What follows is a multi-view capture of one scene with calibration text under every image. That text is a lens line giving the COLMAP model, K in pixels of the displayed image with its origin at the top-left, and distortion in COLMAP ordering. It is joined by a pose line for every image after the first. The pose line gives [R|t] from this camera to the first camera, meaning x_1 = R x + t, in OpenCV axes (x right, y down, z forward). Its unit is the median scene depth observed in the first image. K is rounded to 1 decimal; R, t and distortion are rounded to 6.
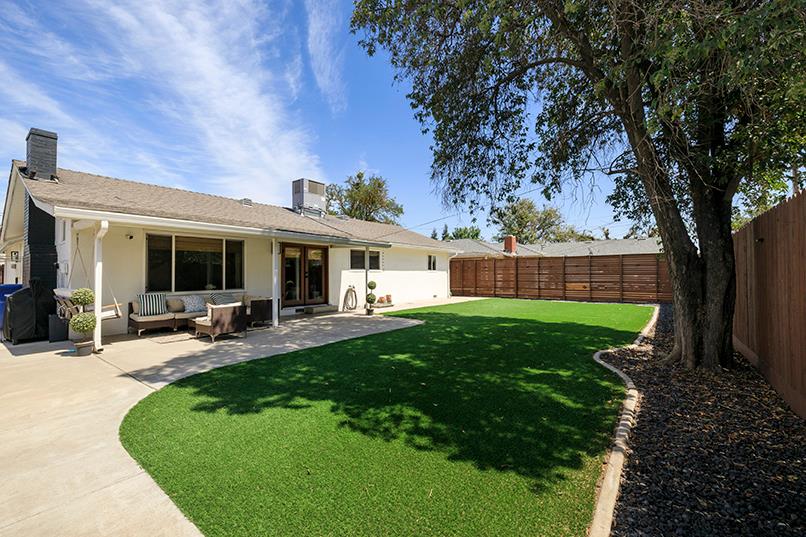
lens RADIAL K [[340.7, 0, 404.4], [0, 340.7, 280.4], [0, 0, 1]] dist [0.003031, -0.000634]
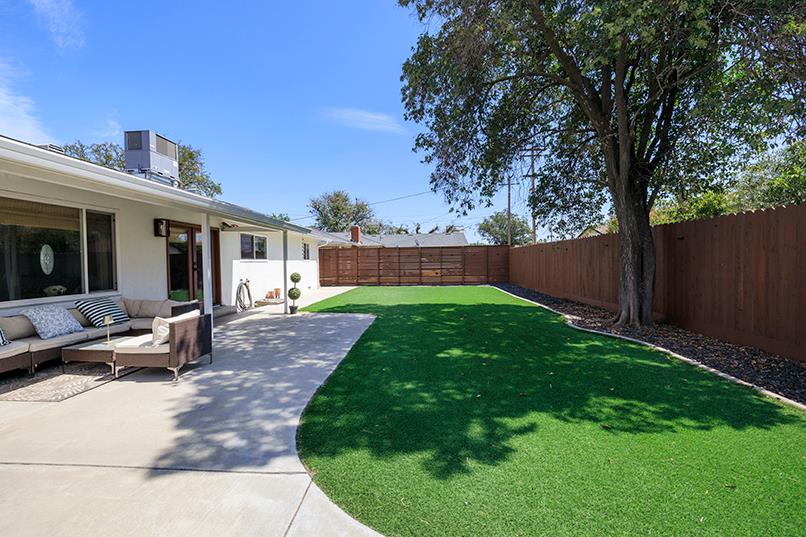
lens RADIAL K [[336.8, 0, 401.6], [0, 336.8, 265.8], [0, 0, 1]] dist [0.000709, -0.000576]
pose [[0.835486, -0.015050, 0.549306, -0.392021], [0.021232, 0.999763, -0.004902, -0.005765], [-0.549102, 0.015759, 0.835607, 0.195895]]
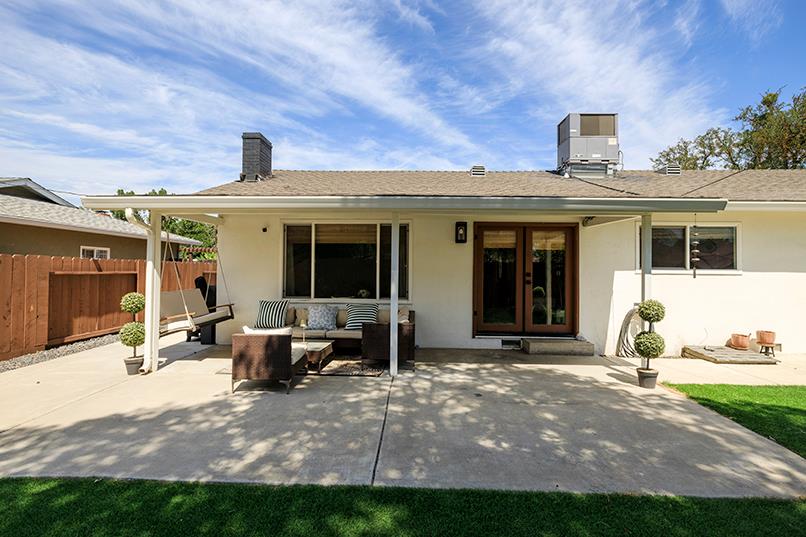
lens RADIAL K [[375.6, 0, 401.3], [0, 375.6, 263.0], [0, 0, 1]] dist [-0.000463, -0.002263]
pose [[0.571846, -0.007121, -0.820330, 0.108805], [-0.025938, 0.999305, -0.026755, -0.024362], [0.819951, 0.036578, 0.571264, 0.610064]]
